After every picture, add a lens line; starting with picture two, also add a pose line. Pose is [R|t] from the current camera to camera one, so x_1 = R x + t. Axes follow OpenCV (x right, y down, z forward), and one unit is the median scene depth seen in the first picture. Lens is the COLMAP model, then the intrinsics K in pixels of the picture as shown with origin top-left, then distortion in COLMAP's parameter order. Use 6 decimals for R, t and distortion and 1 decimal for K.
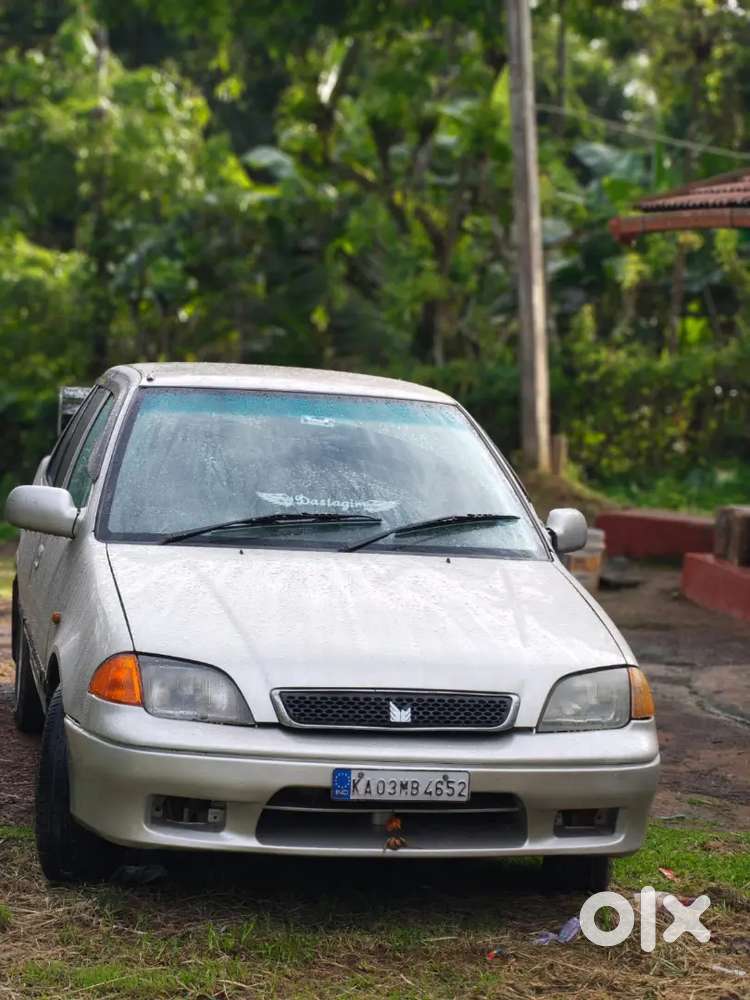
lens RADIAL K [[2285.4, 0, 376.8], [0, 2285.4, 498.8], [0, 0, 1]] dist [0.108134, 0.000000]
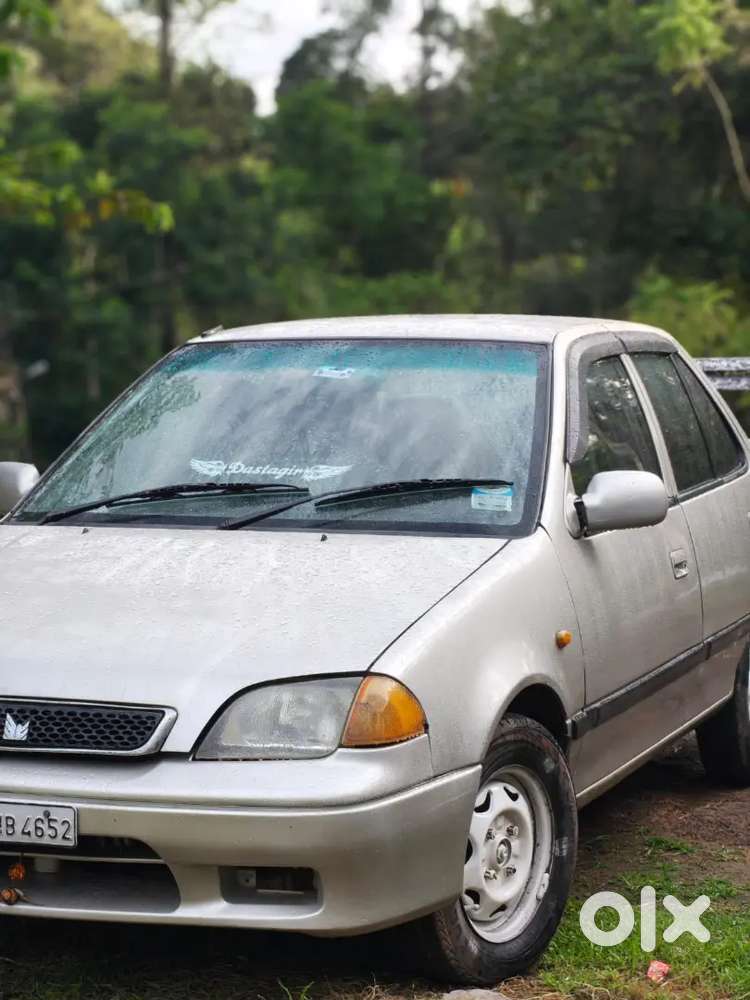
lens RADIAL K [[2285.4, 0, 379.7], [0, 2285.4, 504.2], [0, 0, 1]] dist [0.108134, 0.000000]
pose [[0.830824, -0.026972, -0.555881, 0.478194], [0.021135, 0.999634, -0.016915, 0.029318], [0.556134, 0.002305, 0.831090, 0.369581]]
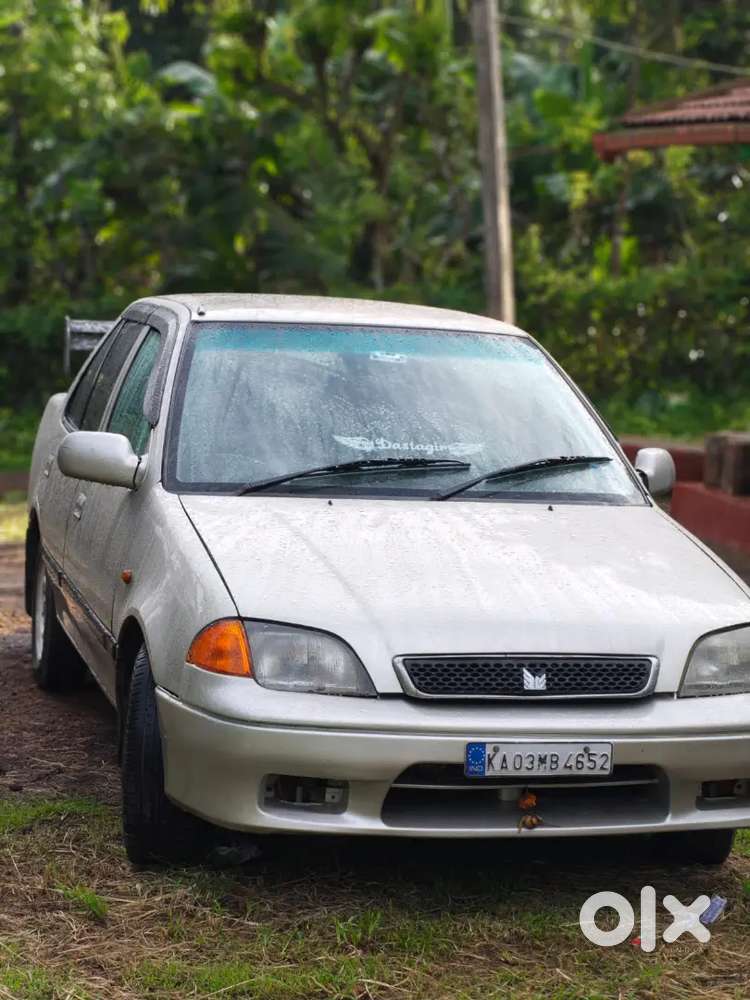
lens RADIAL K [[2285.4, 0, 367.3], [0, 2285.4, 506.4], [0, 0, 1]] dist [0.108134, 0.000000]
pose [[0.998794, -0.014237, 0.046992, -0.086109], [0.012444, 0.999192, 0.038226, -0.009960], [-0.047499, -0.037595, 0.998164, 0.081821]]
